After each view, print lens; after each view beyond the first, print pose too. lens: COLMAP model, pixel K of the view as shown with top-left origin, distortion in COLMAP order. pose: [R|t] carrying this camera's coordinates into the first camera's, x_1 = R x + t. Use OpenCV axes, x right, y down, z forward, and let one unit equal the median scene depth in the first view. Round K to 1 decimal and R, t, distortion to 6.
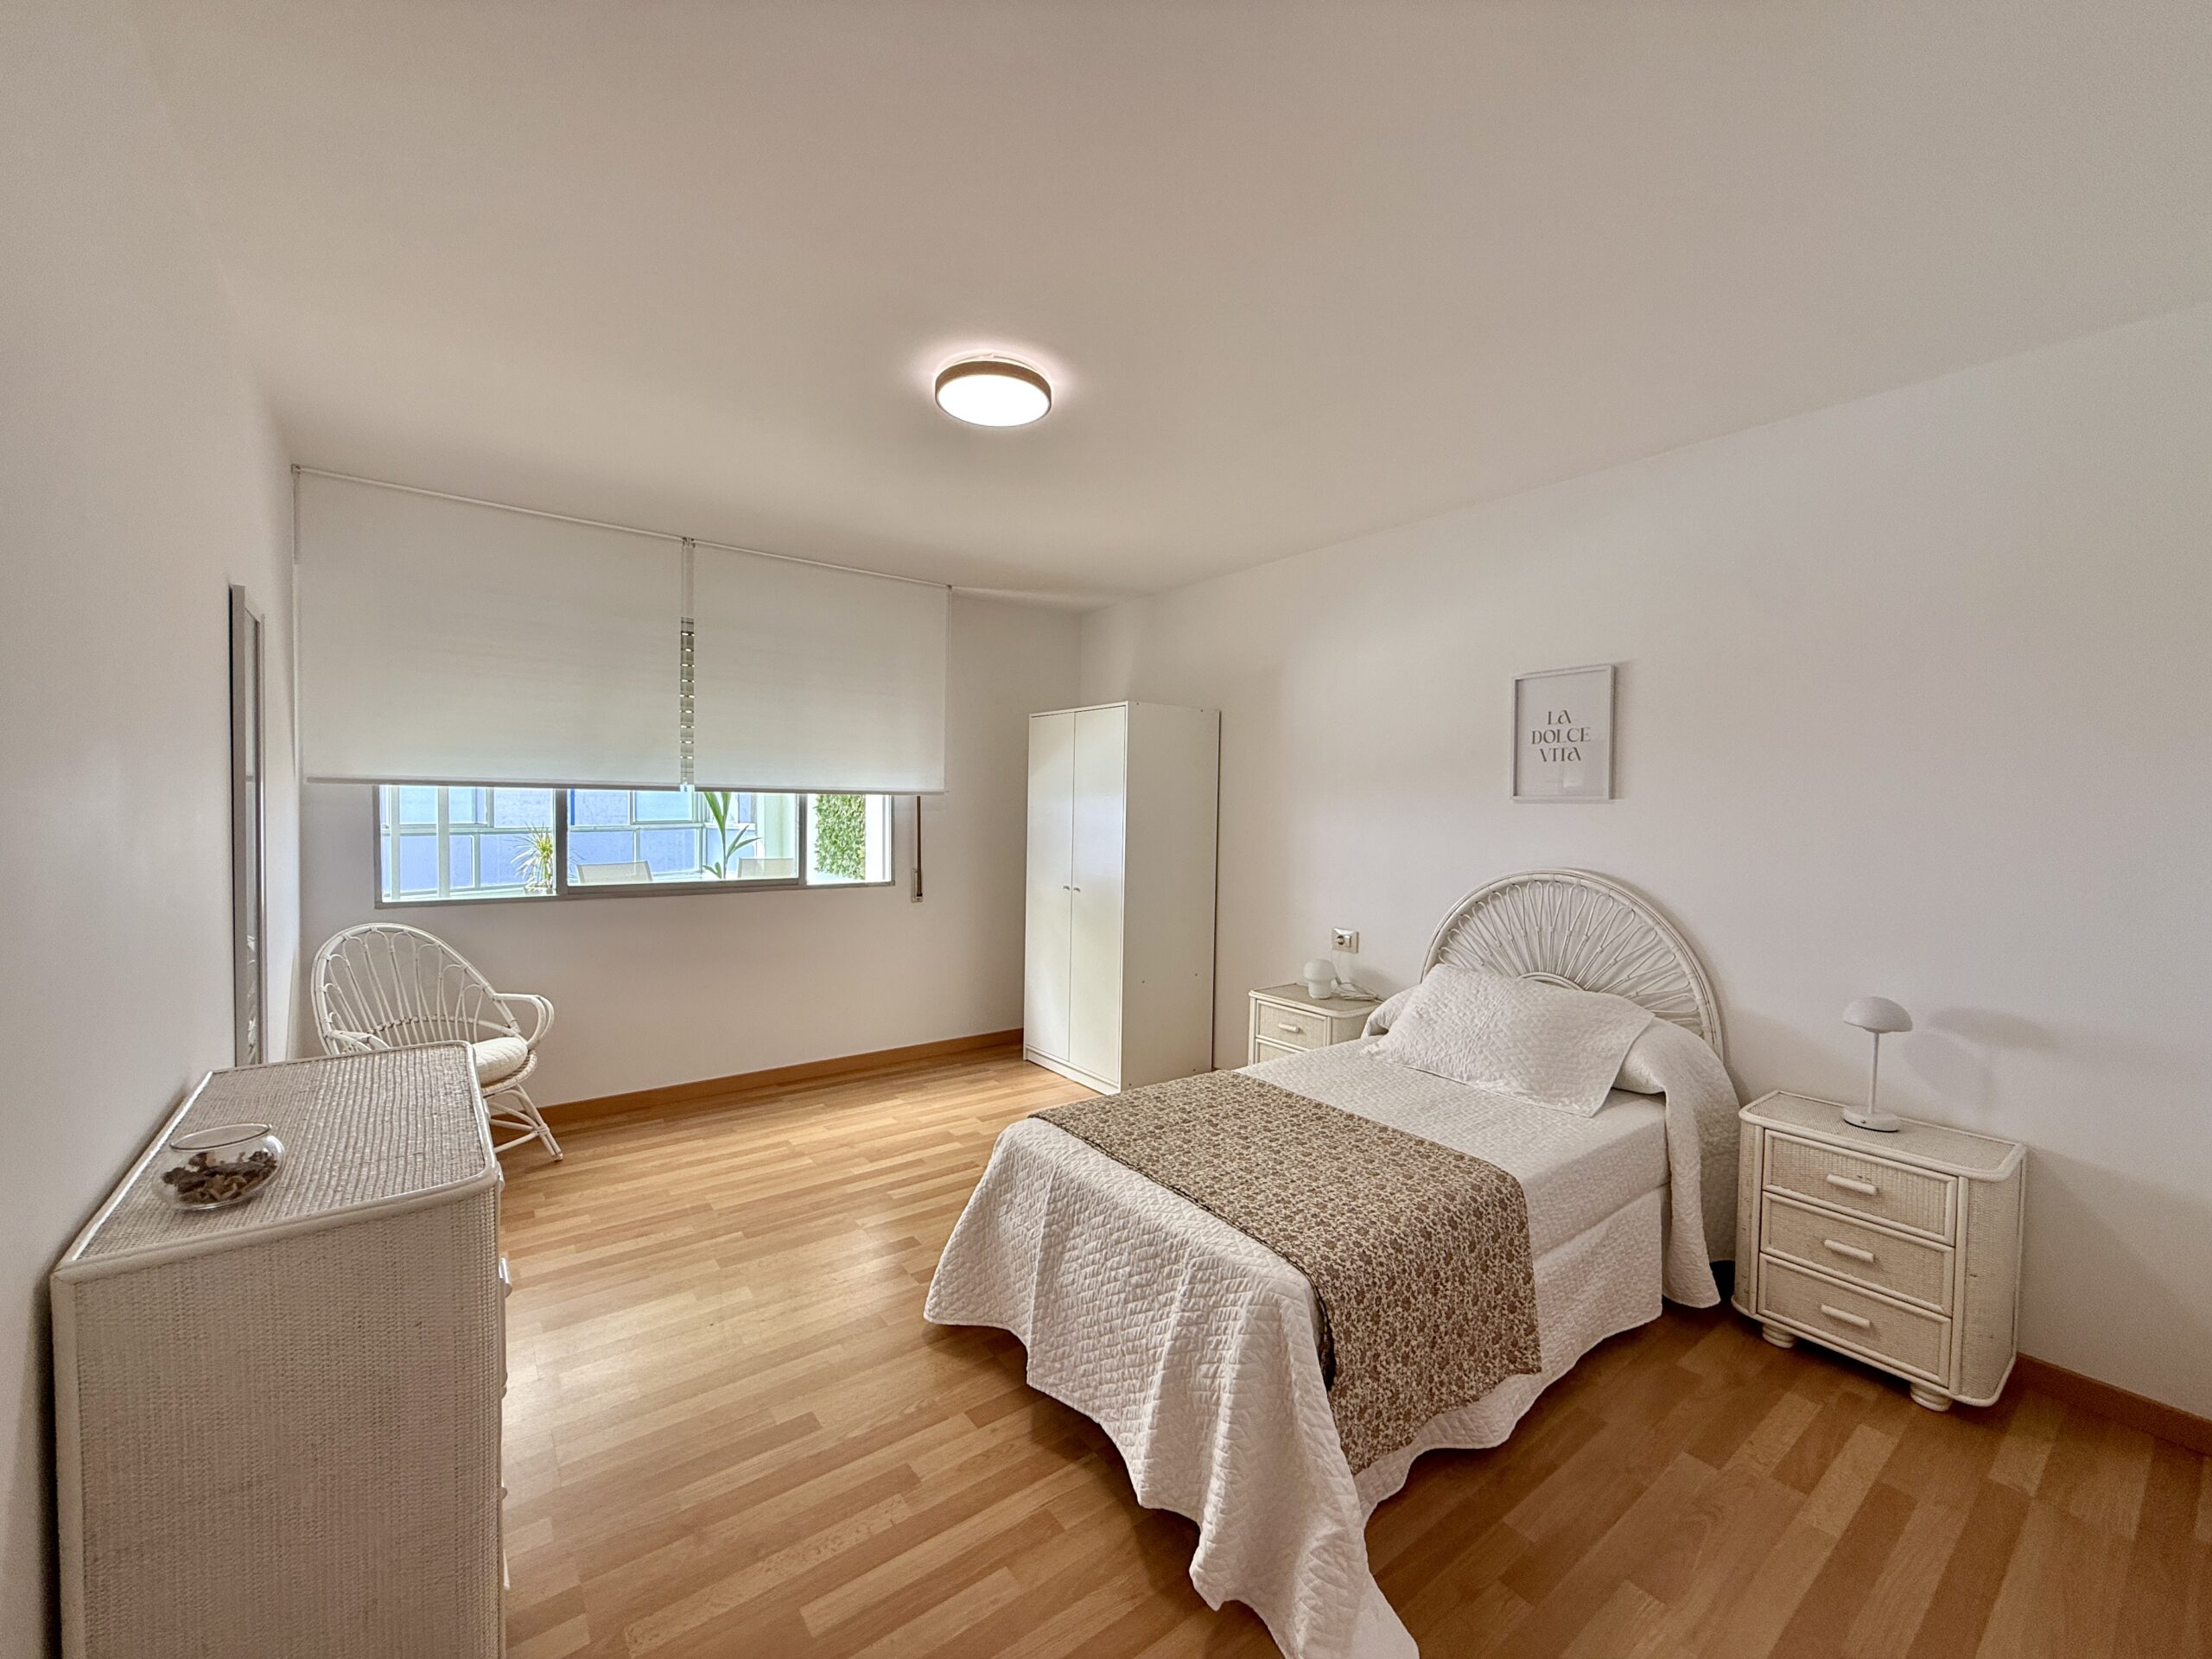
lens RADIAL K [[887.2, 0, 1122.0], [0, 887.2, 831.4], [0, 0, 1]] dist [0.009049, -0.001021]
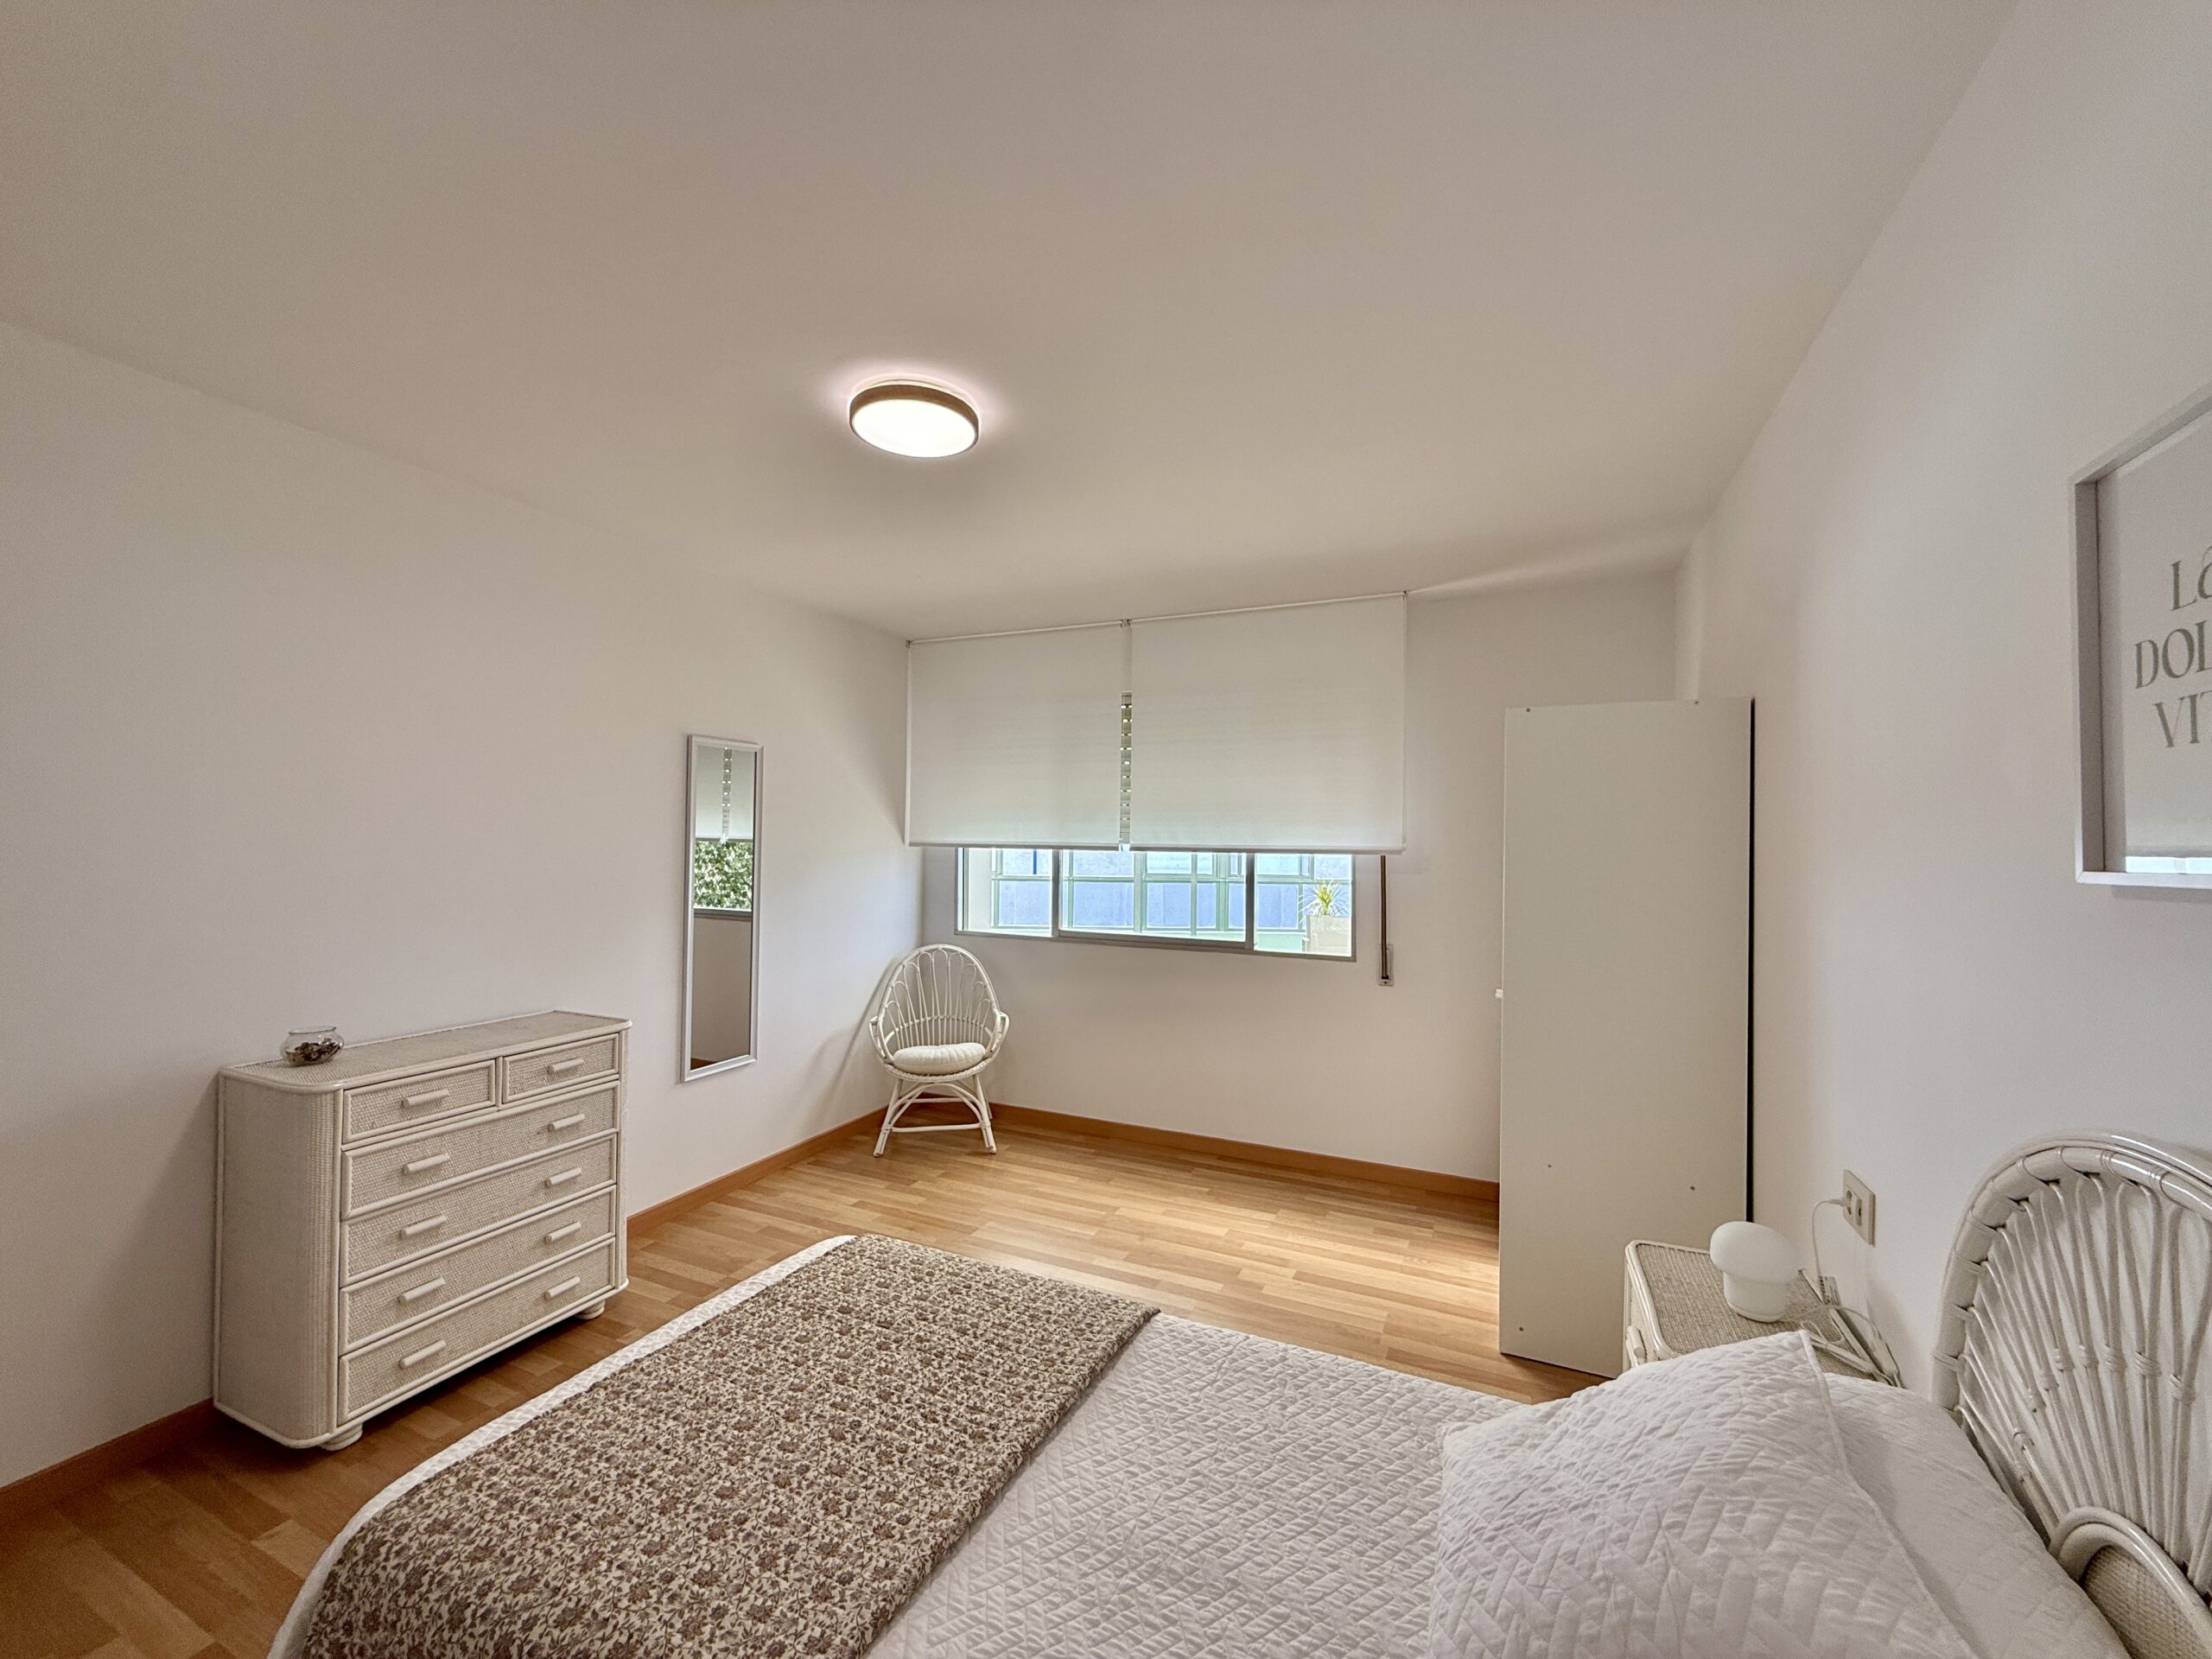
lens RADIAL K [[887.2, 0, 1120.6], [0, 887.2, 831.3], [0, 0, 1]] dist [0.009049, -0.001021]
pose [[0.462734, -0.027738, -0.886063, 0.469919], [-0.036881, 0.998043, -0.050504, -0.013880], [0.885730, 0.056049, 0.460805, 0.498279]]
